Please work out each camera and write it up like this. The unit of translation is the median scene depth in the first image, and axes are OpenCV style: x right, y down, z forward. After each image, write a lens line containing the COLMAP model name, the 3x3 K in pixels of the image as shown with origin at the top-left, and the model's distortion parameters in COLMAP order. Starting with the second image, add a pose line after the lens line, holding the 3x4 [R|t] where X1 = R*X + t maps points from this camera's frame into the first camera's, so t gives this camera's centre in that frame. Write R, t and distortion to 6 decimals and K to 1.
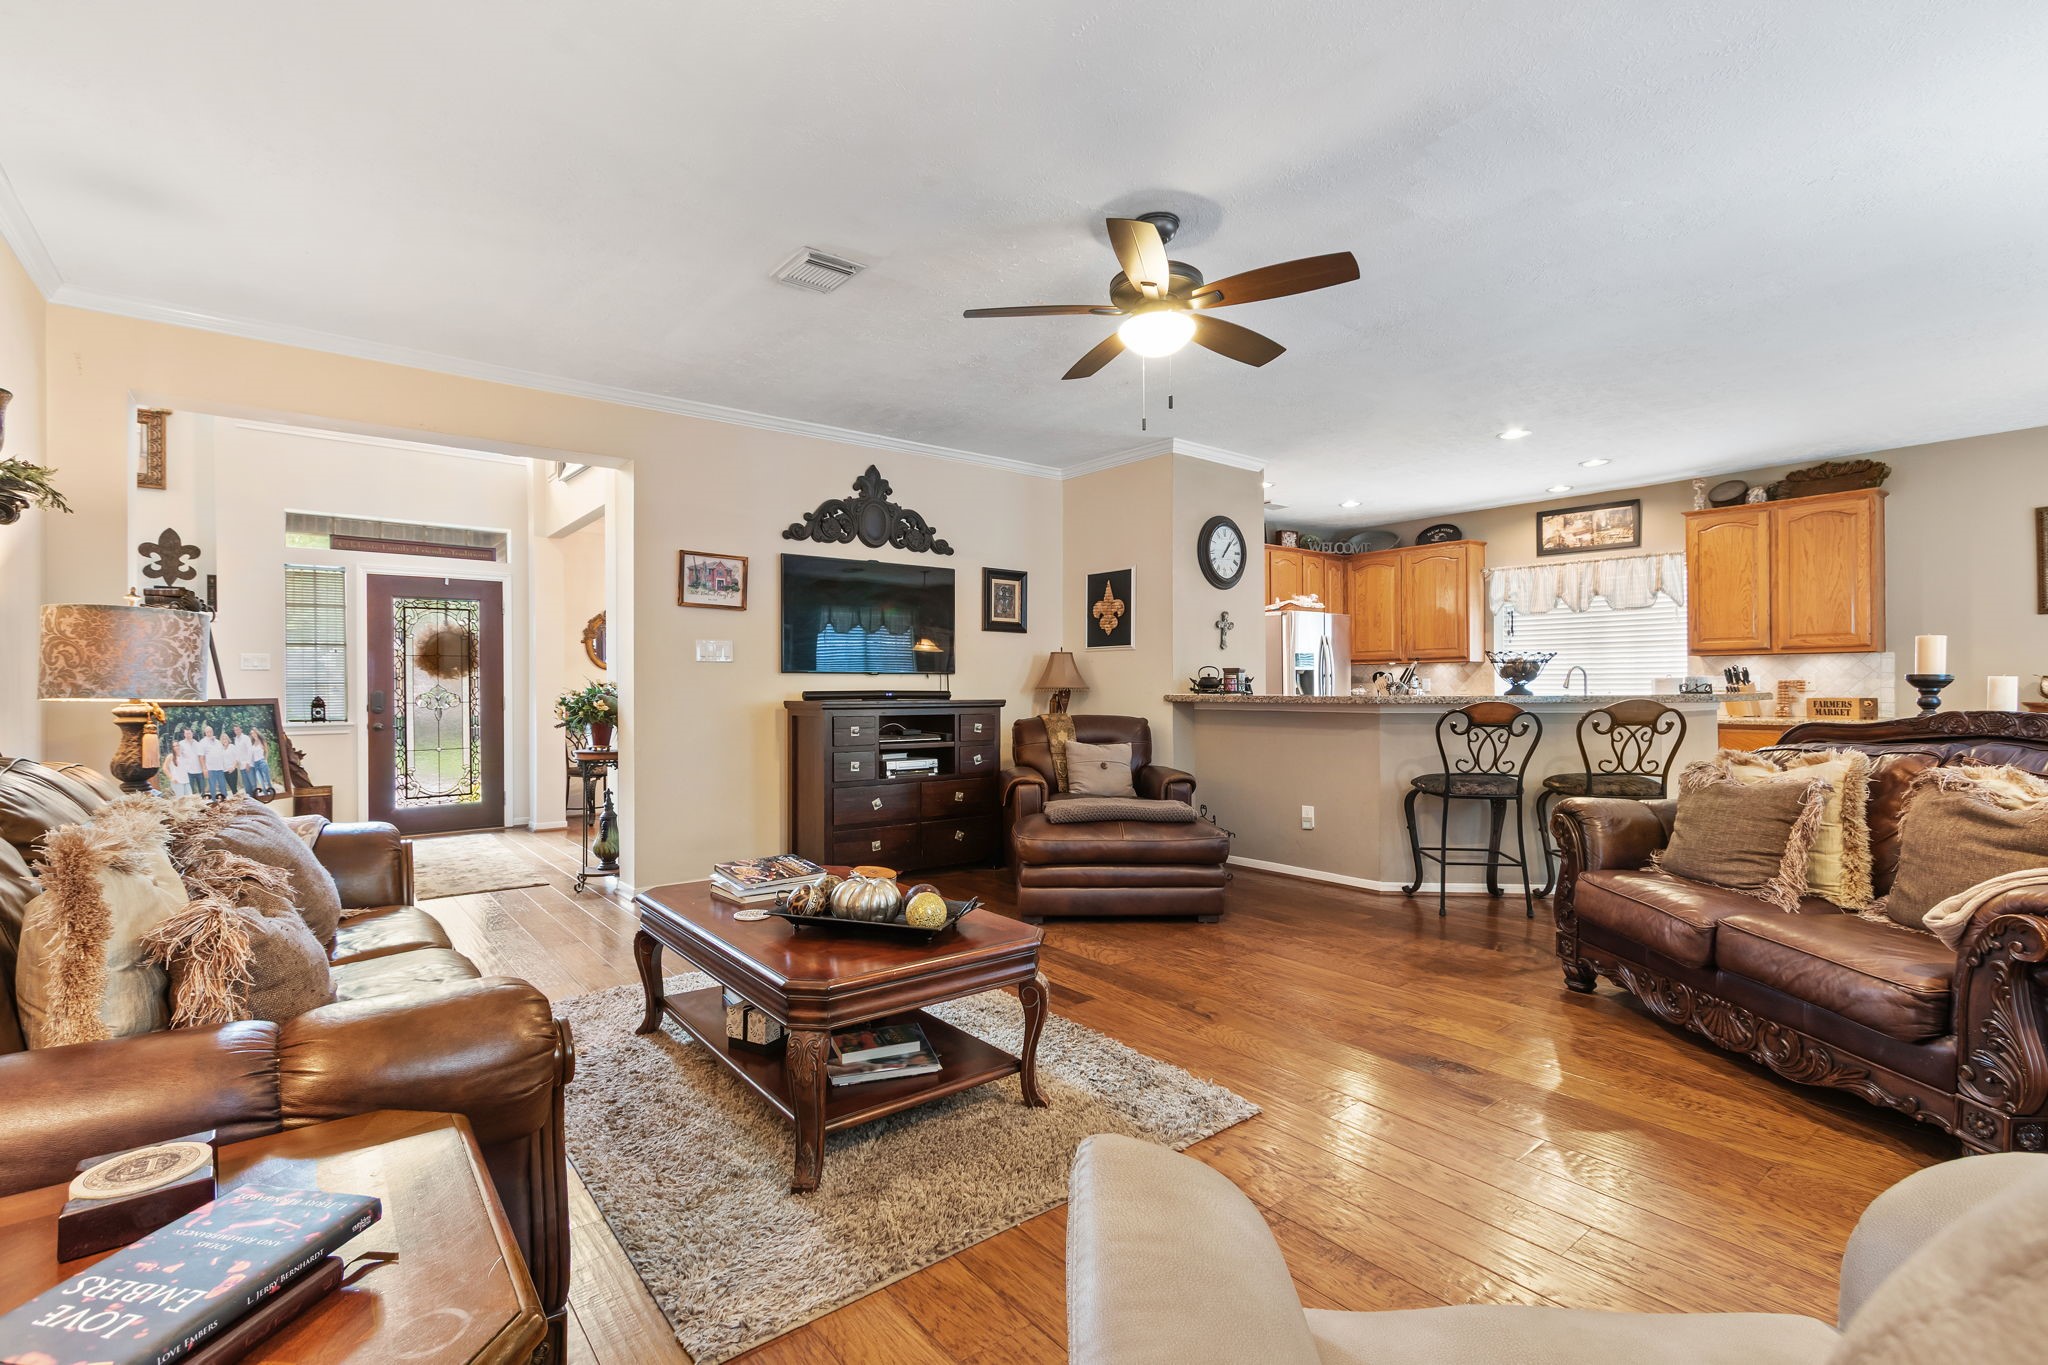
lens RADIAL K [[936.7, 0, 1007.5], [0, 936.7, 687.0], [0, 0, 1]] dist [0.002707, -0.002454]
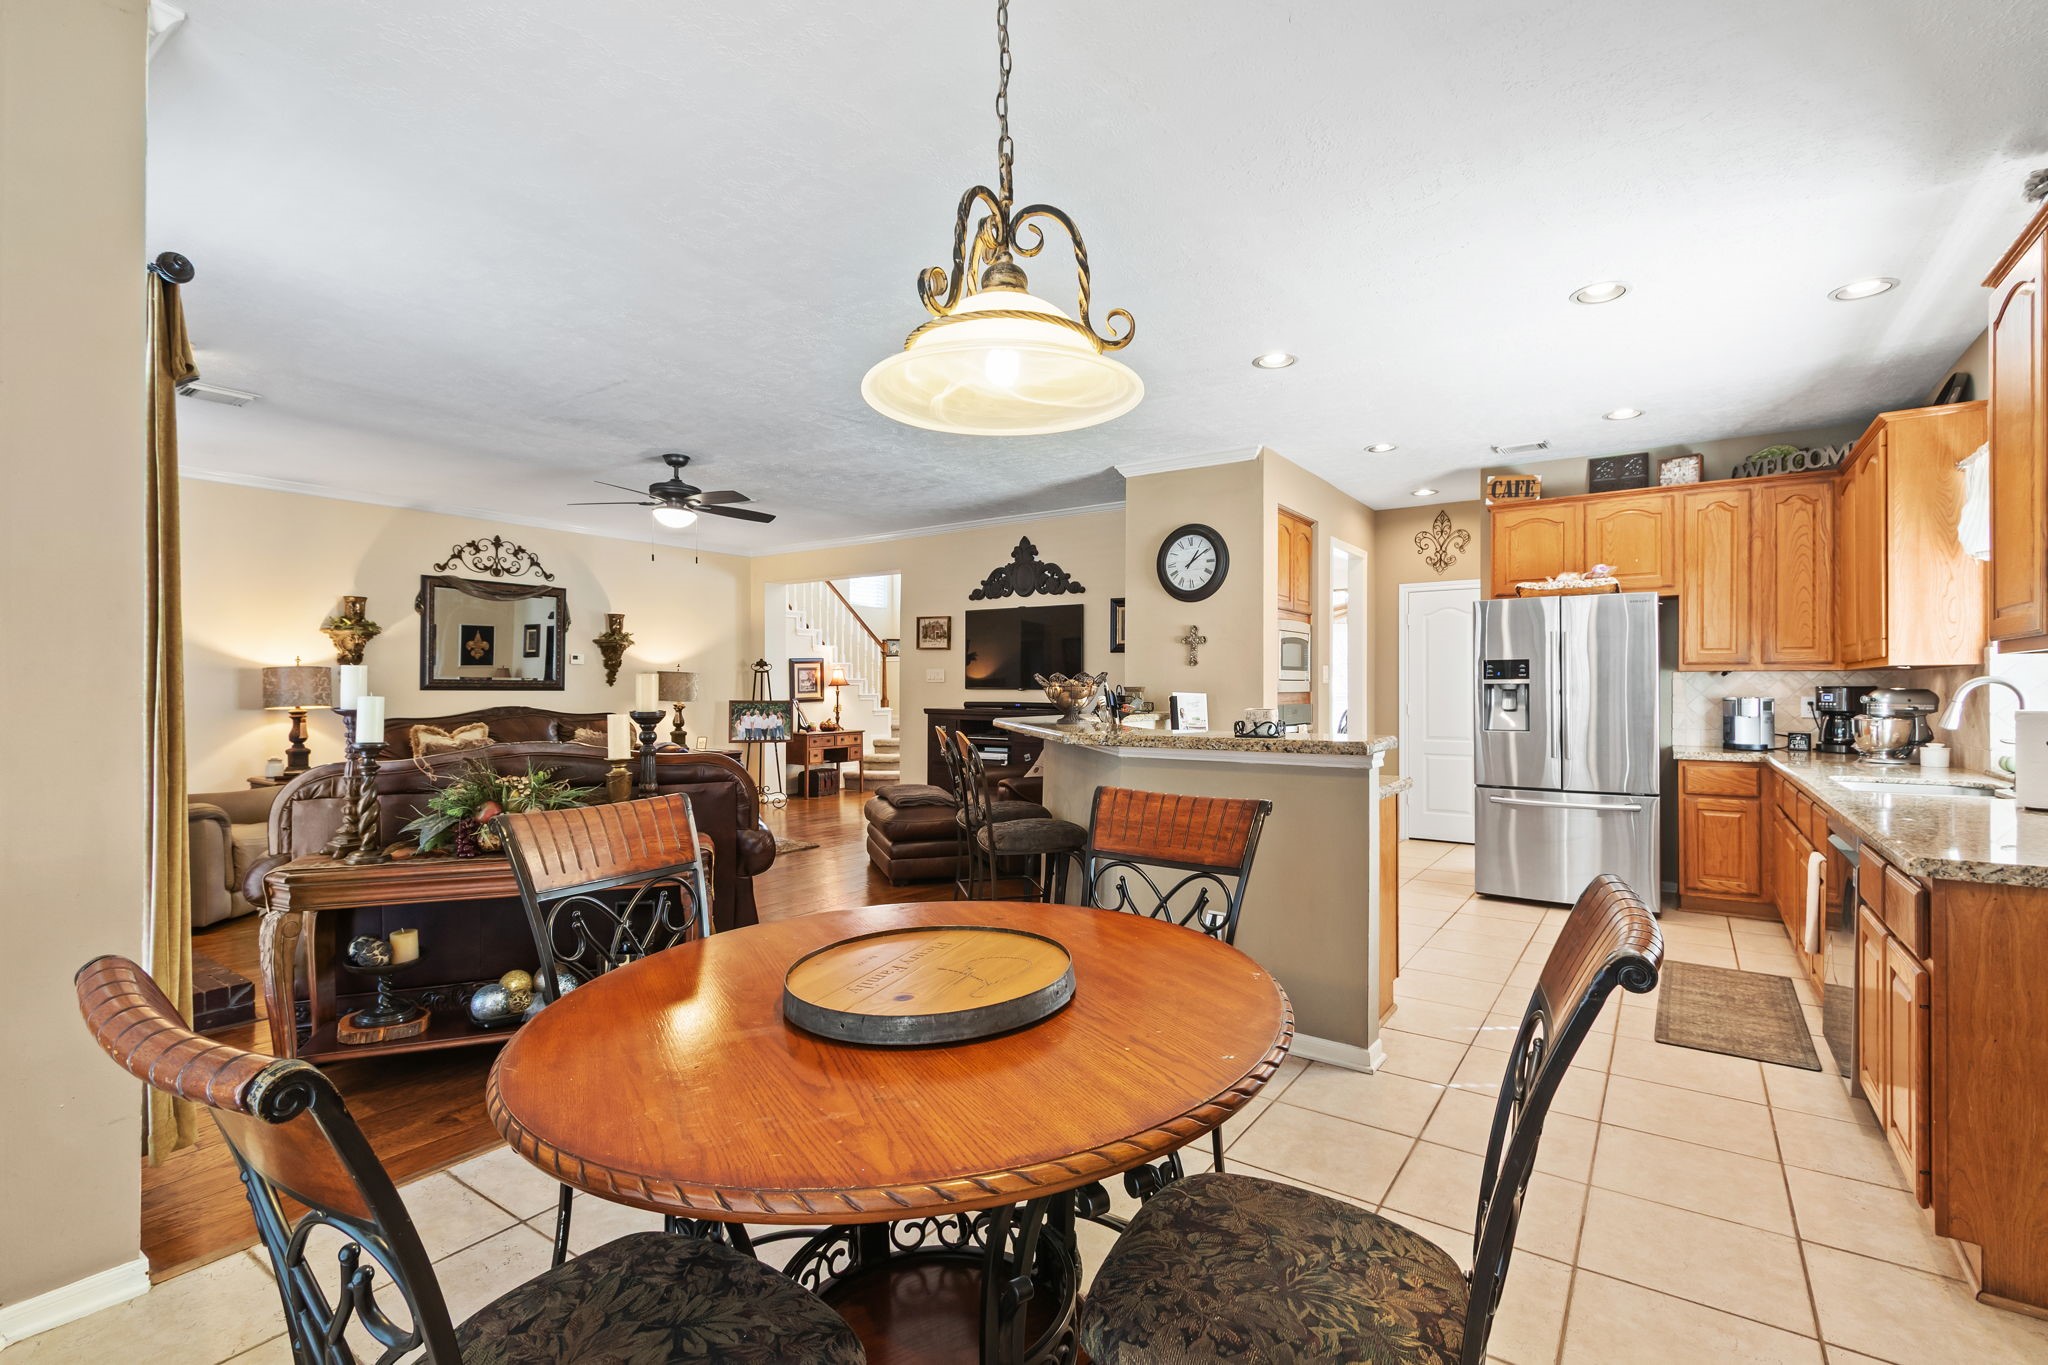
lens RADIAL K [[936.7, 0, 1014.3], [0, 936.7, 684.1], [0, 0, 1]] dist [0.002707, -0.002454]
pose [[0.282827, 0.002251, -0.959168, 1.146270], [-0.001500, 0.999997, 0.001905, -0.023952], [0.959170, 0.000900, 0.282830, 0.592198]]
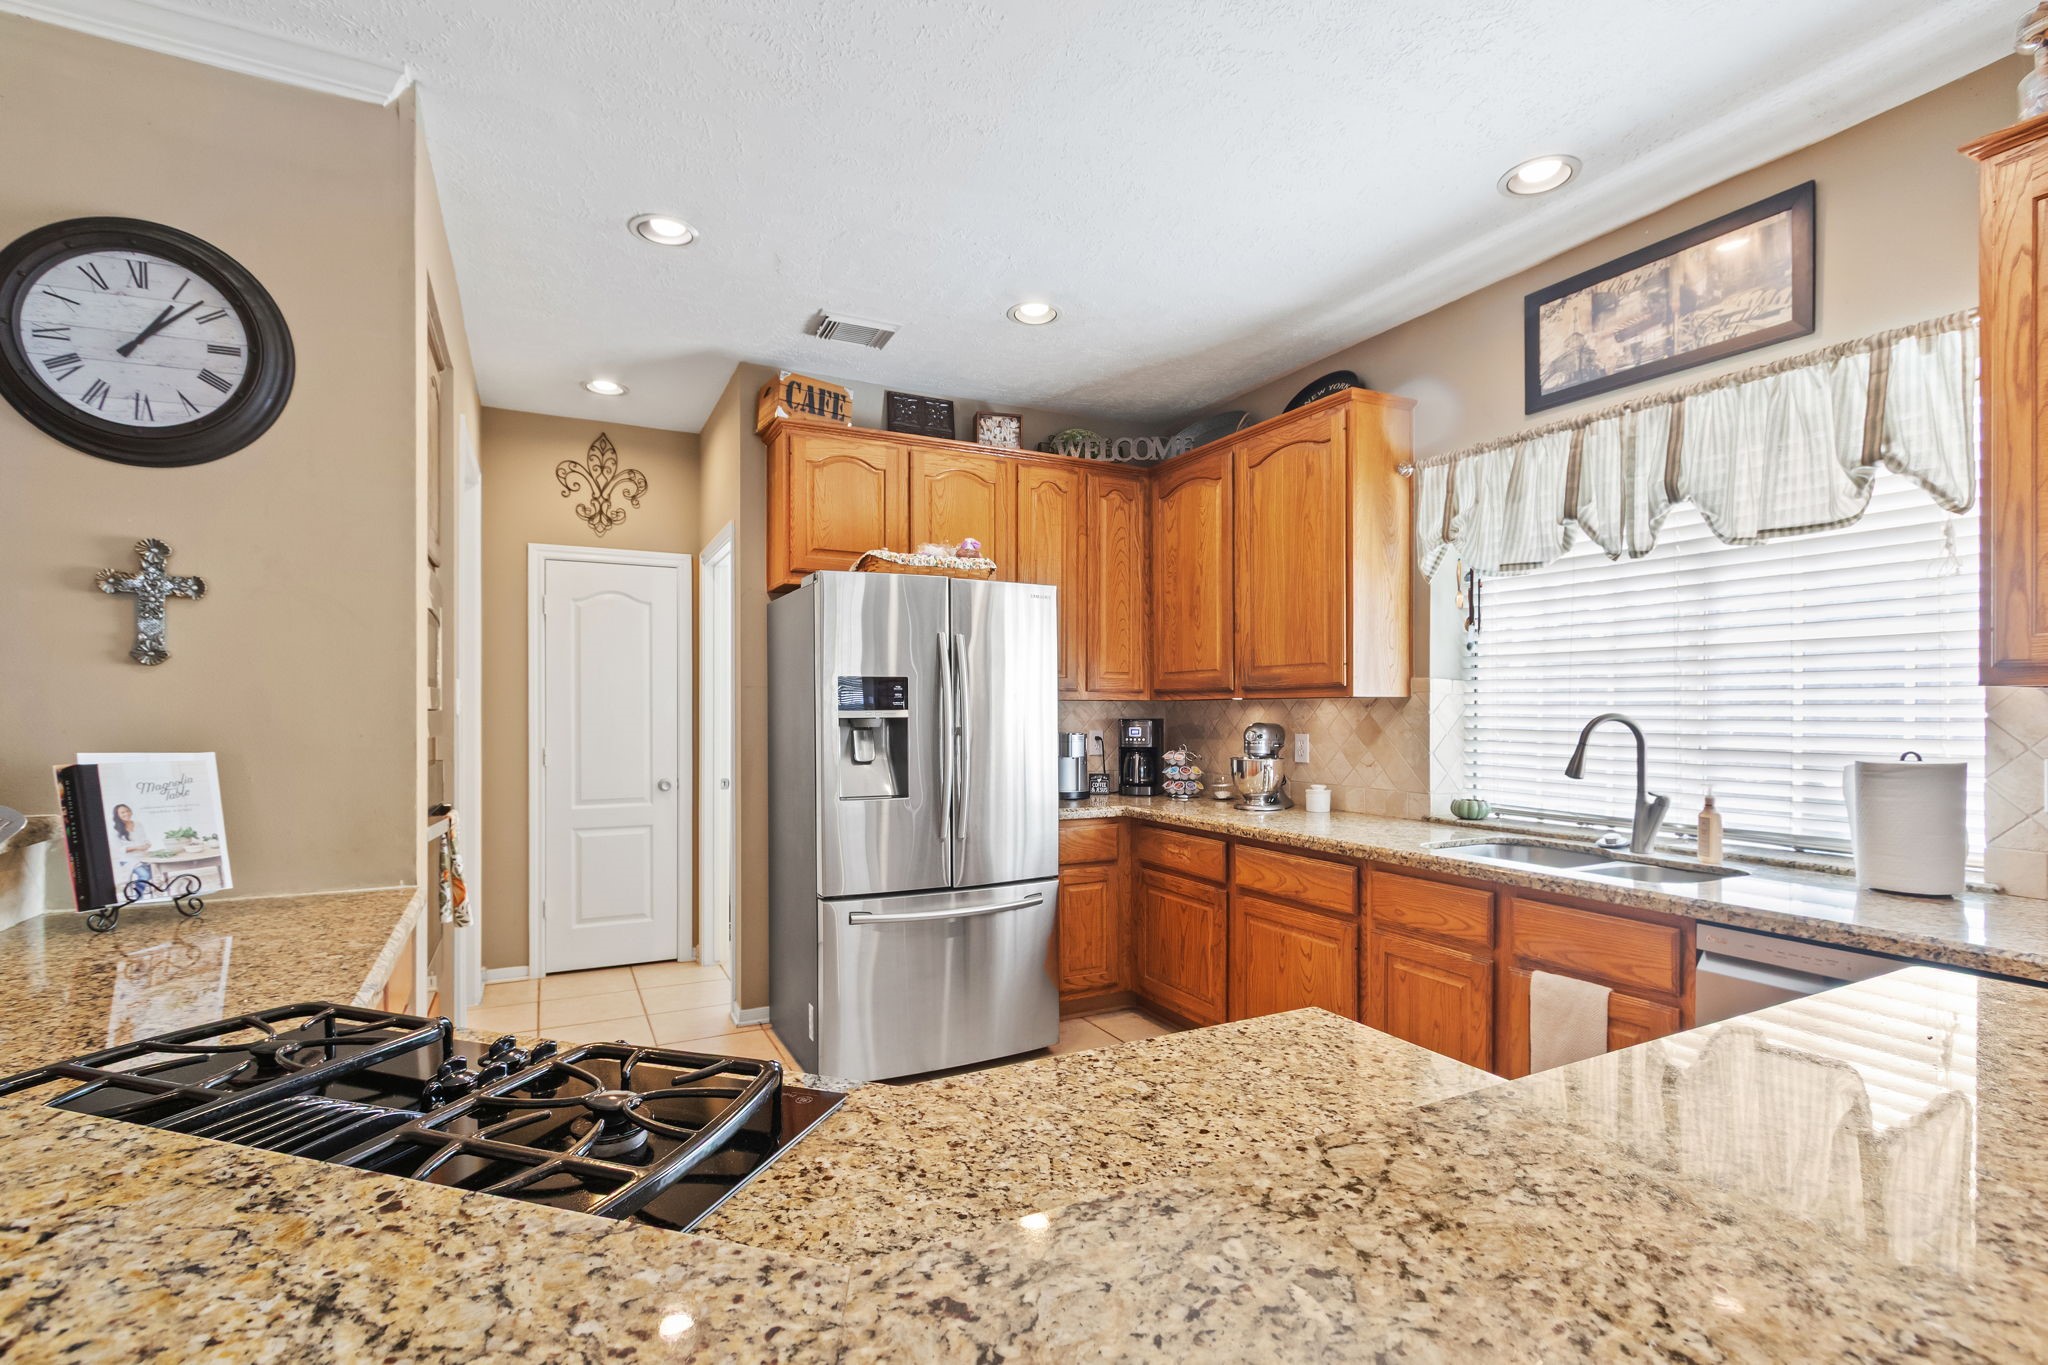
lens RADIAL K [[936.7, 0, 1016.6], [0, 936.7, 712.0], [0, 0, 1]] dist [0.002707, -0.002454]
pose [[0.980001, 0.006893, -0.198872, 0.597108], [-0.006127, 0.999971, 0.004465, -0.029375], [0.198897, -0.003157, 0.980015, 0.802606]]
